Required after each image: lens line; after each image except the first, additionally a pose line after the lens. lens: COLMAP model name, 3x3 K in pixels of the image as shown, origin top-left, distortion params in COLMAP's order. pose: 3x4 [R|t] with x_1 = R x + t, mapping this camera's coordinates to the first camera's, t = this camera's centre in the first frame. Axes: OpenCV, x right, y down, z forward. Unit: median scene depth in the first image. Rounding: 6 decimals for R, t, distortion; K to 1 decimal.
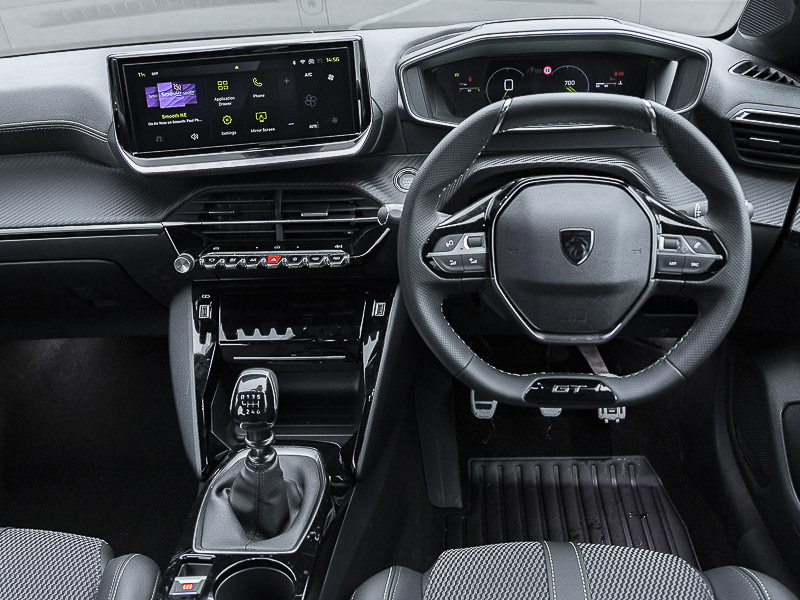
lens RADIAL K [[841.3, 0, 406.2], [0, 841.3, 289.2], [0, 0, 1]] dist [-0.013284, -0.002746]
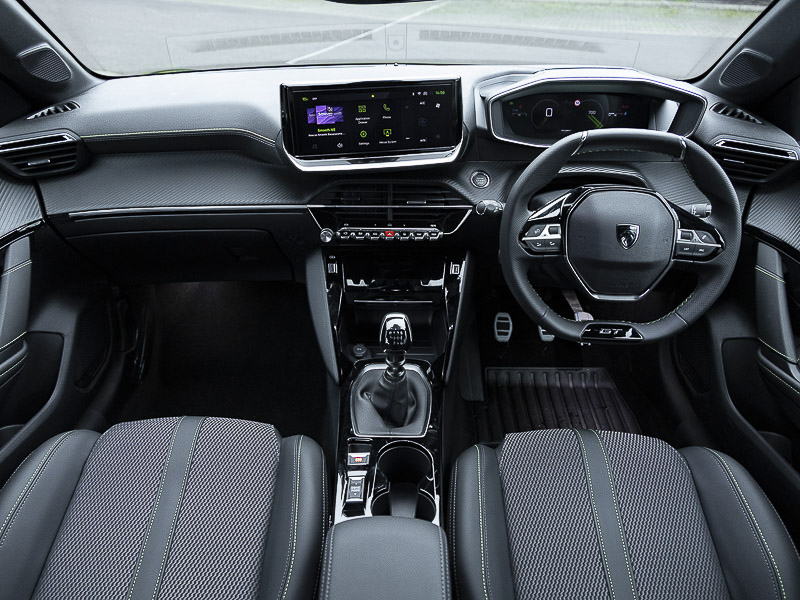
lens RADIAL K [[600.5, 0, 400.0], [0, 600.5, 300.0], [0, 0, 1]] dist [-0.005756, -0.000735]
pose [[0.998449, 0.019591, 0.052121, -0.200231], [-0.024988, 0.994159, 0.104991, -0.033124], [-0.049759, -0.106130, 0.993106, -0.026442]]
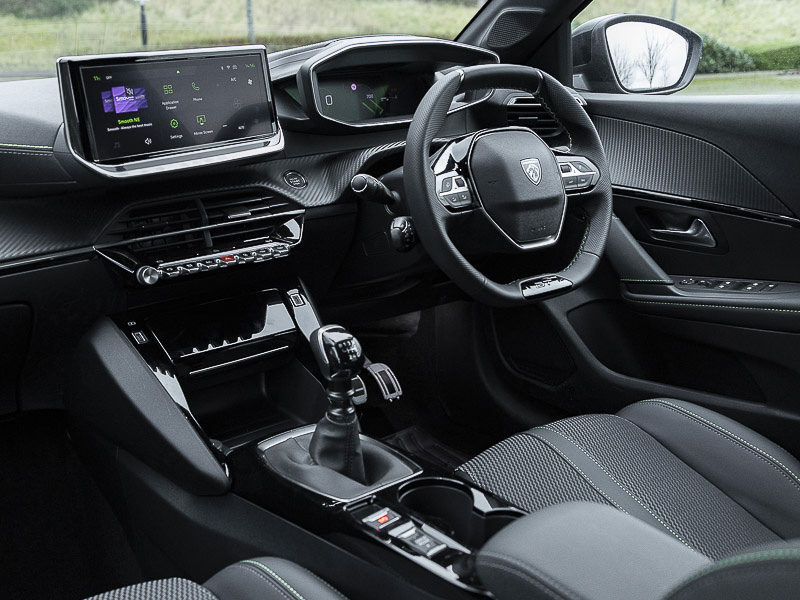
lens RADIAL K [[854.5, 0, 354.2], [0, 854.5, 287.5], [0, 0, 1]] dist [0.011324, -0.003672]
pose [[0.776220, -0.167178, 0.607893, -0.707785], [0.267389, 0.960484, -0.077285, 0.125996], [-0.570951, 0.222535, 0.790249, 0.108773]]
